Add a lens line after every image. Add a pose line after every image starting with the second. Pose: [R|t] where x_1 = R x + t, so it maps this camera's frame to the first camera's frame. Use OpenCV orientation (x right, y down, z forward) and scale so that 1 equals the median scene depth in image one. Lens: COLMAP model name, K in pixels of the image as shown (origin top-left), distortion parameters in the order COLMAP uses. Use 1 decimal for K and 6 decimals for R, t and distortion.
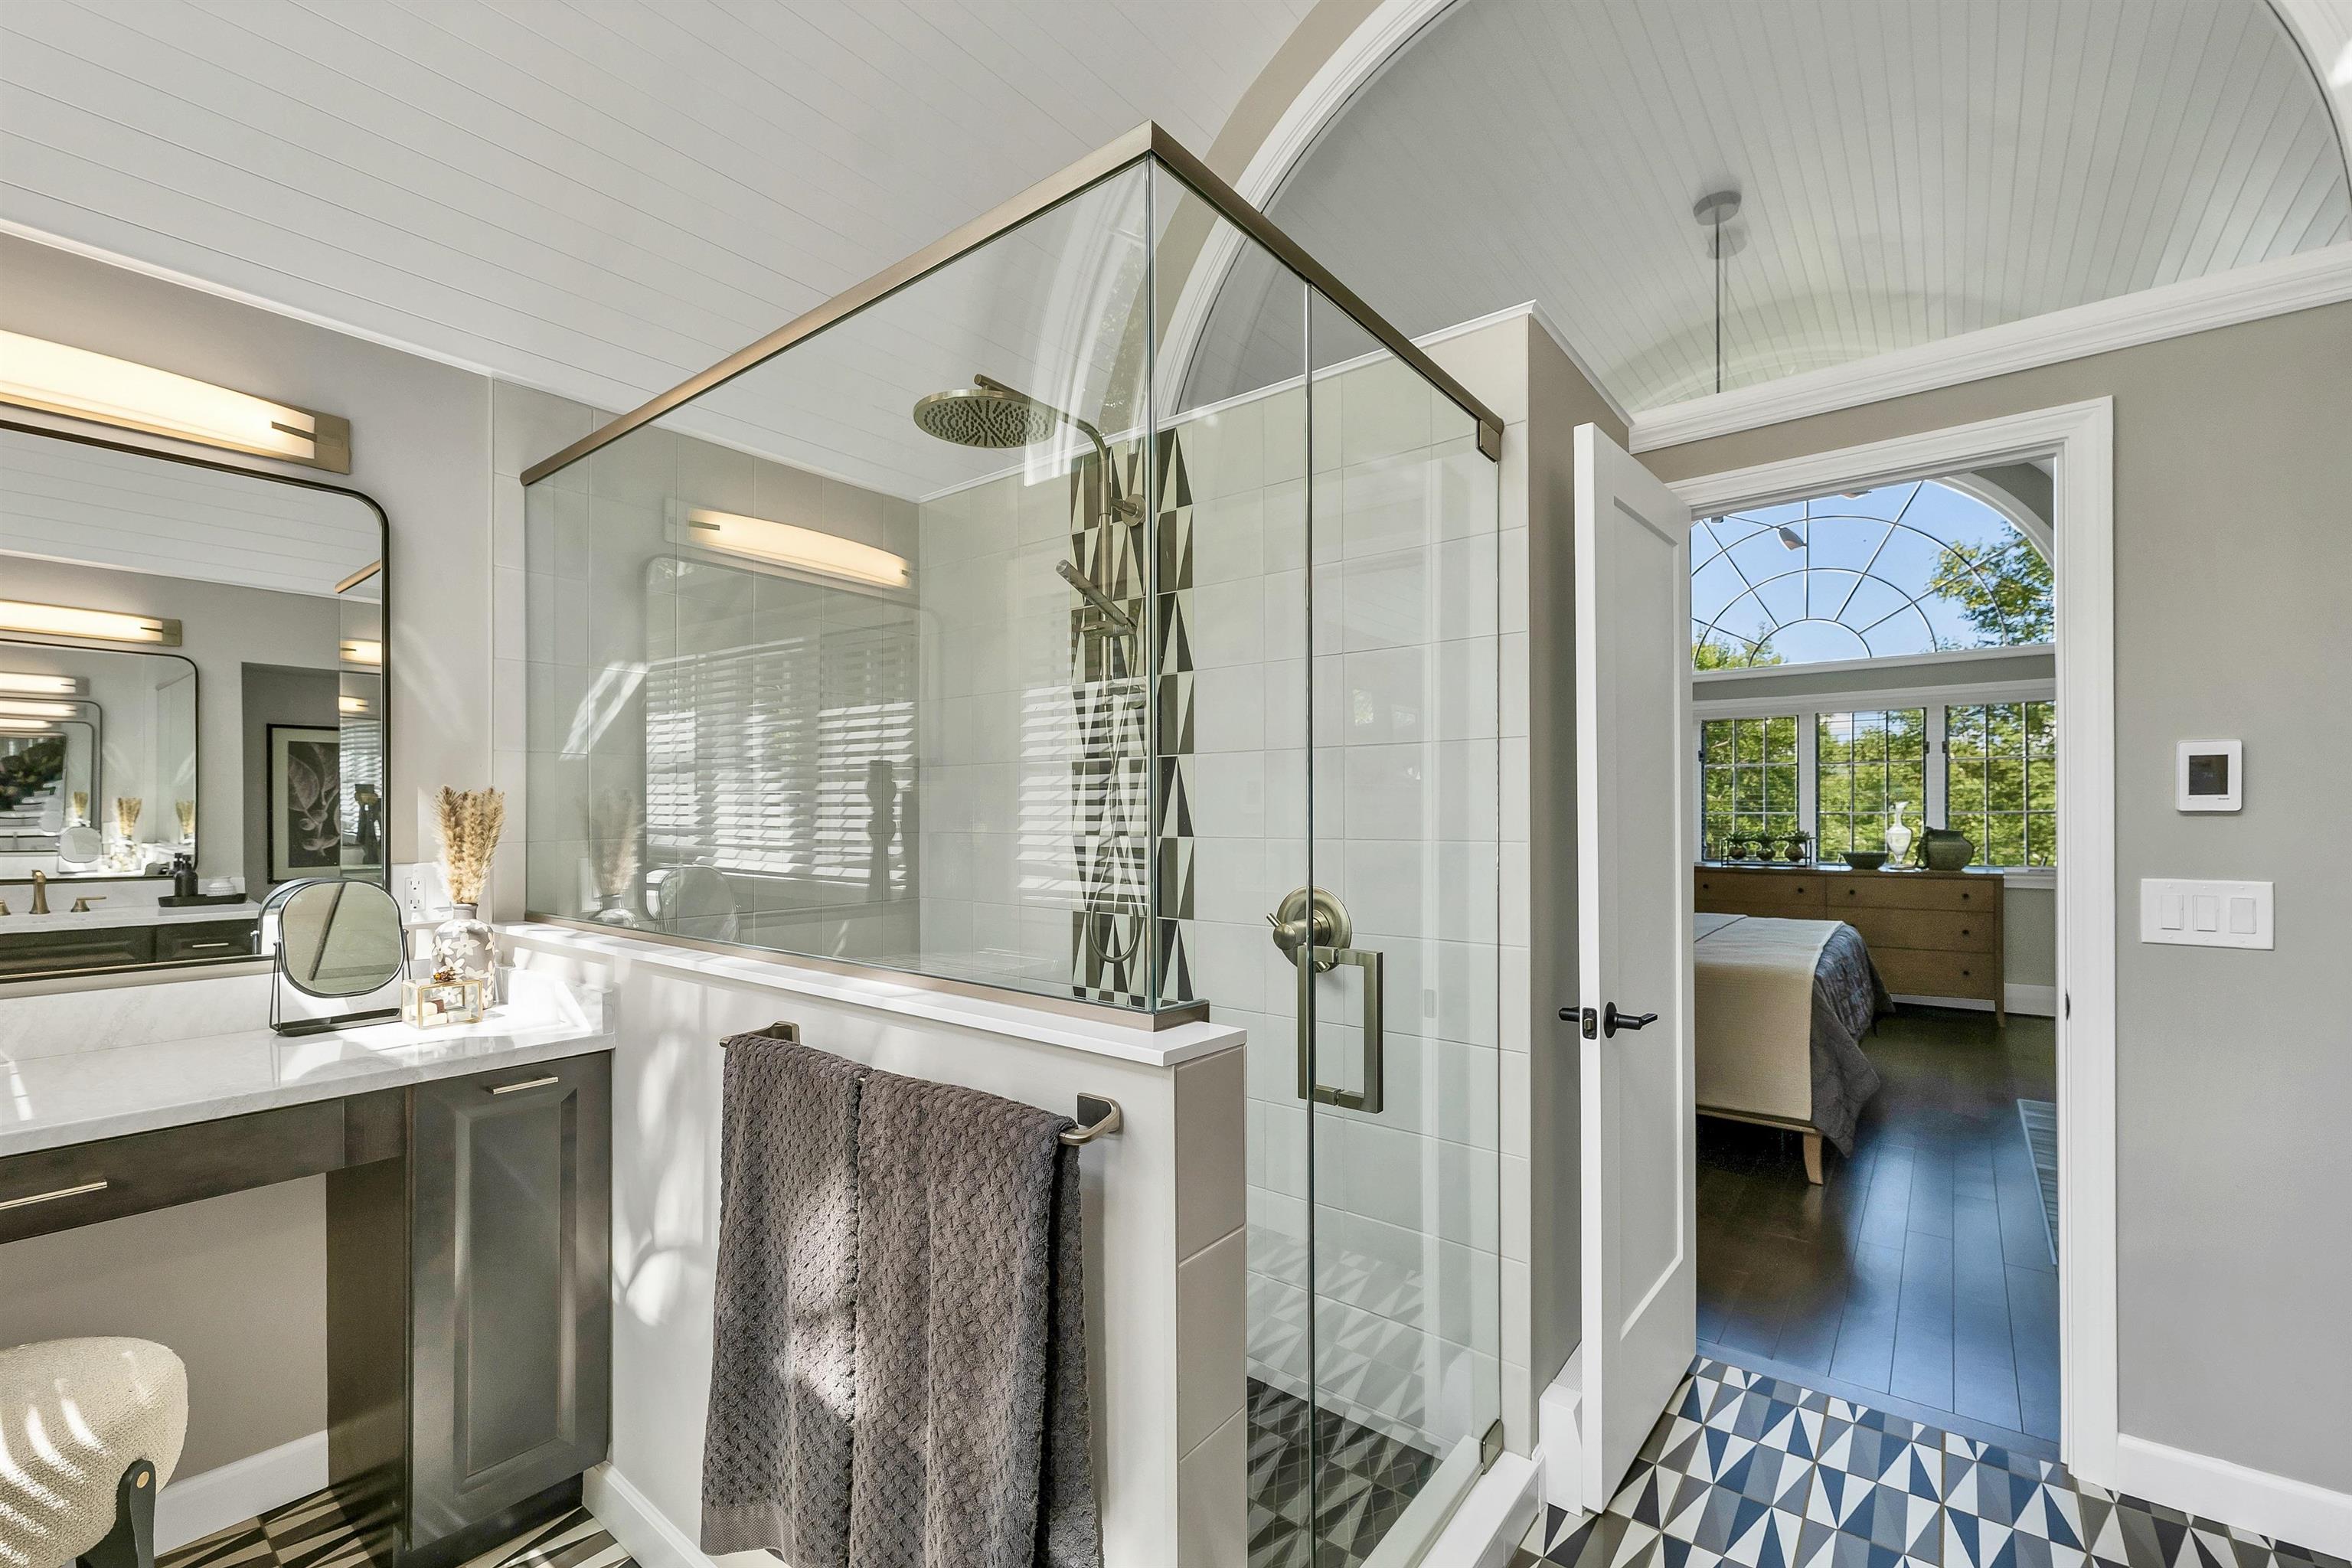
lens RADIAL K [[976.7, 0, 1177.0], [0, 976.7, 797.8], [0, 0, 1]] dist [0.003143, 0.000587]
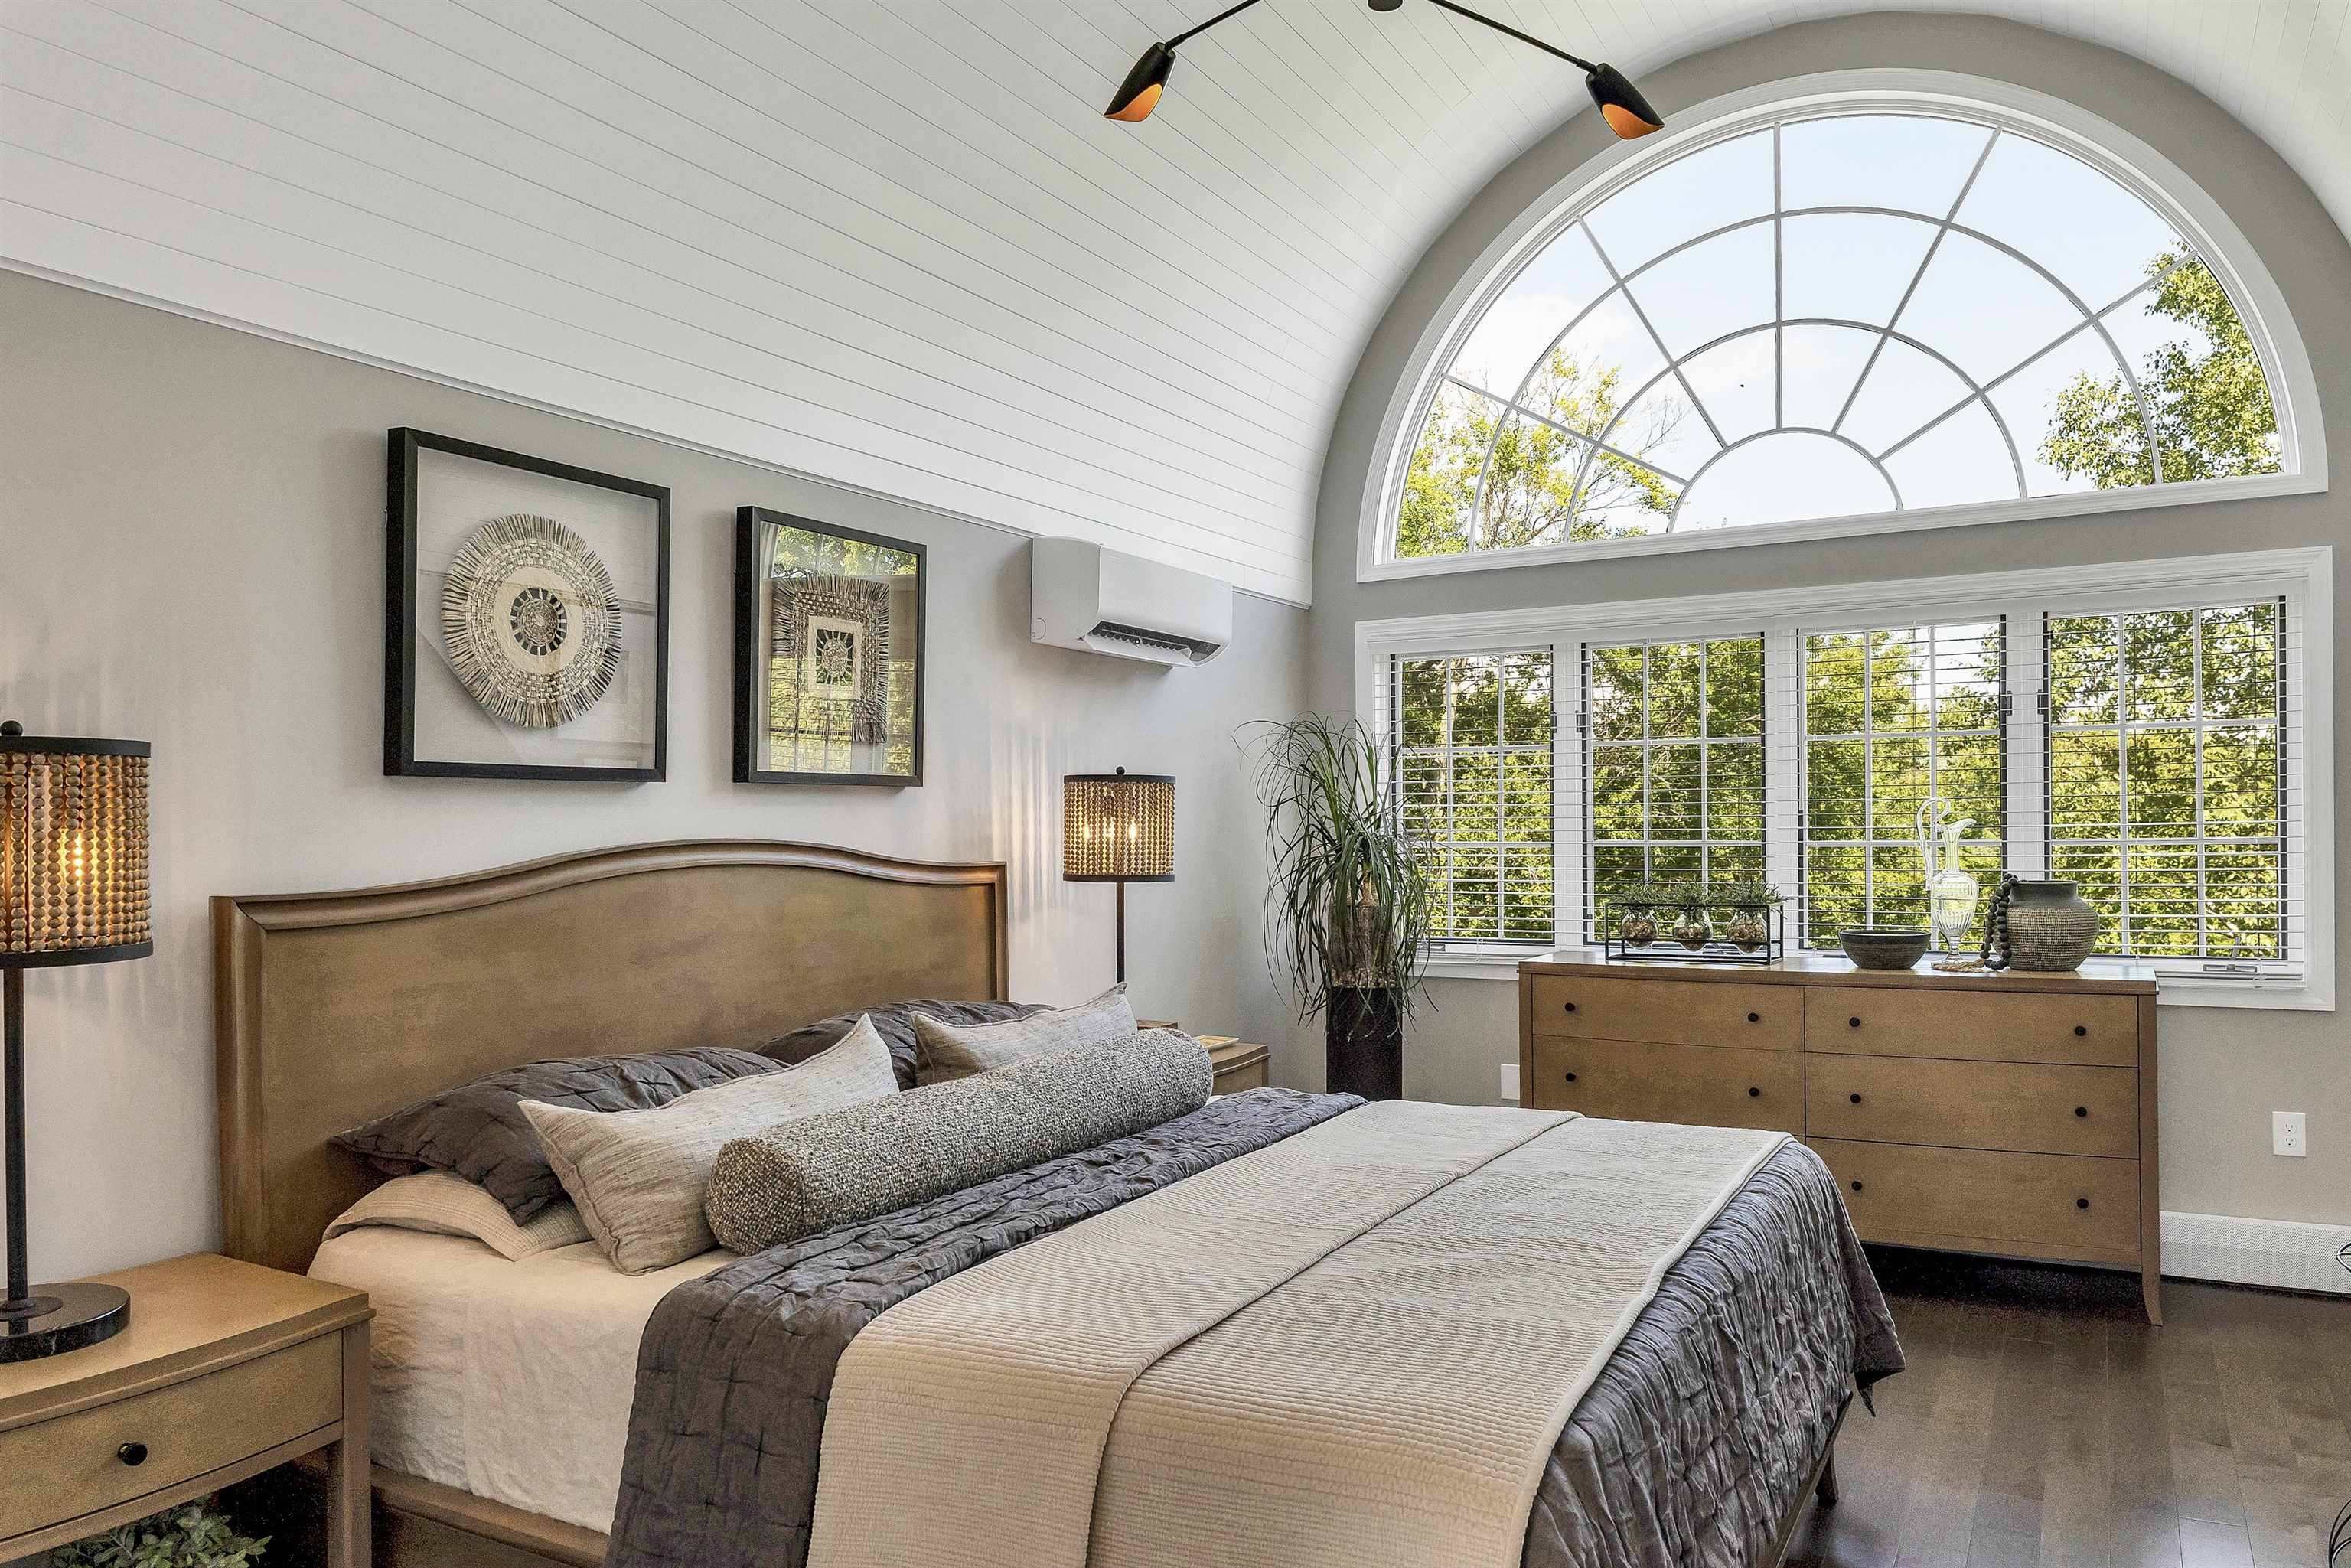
lens RADIAL K [[1660.3, 0, 1176.1], [0, 1660.3, 788.5], [0, 0, 1]] dist [-0.004063, -0.001594]
pose [[0.986461, 0.002594, 0.163975, 0.260657], [-0.000365, 0.999907, -0.013625, 0.000468], [-0.163995, 0.013380, 0.986370, 0.304006]]
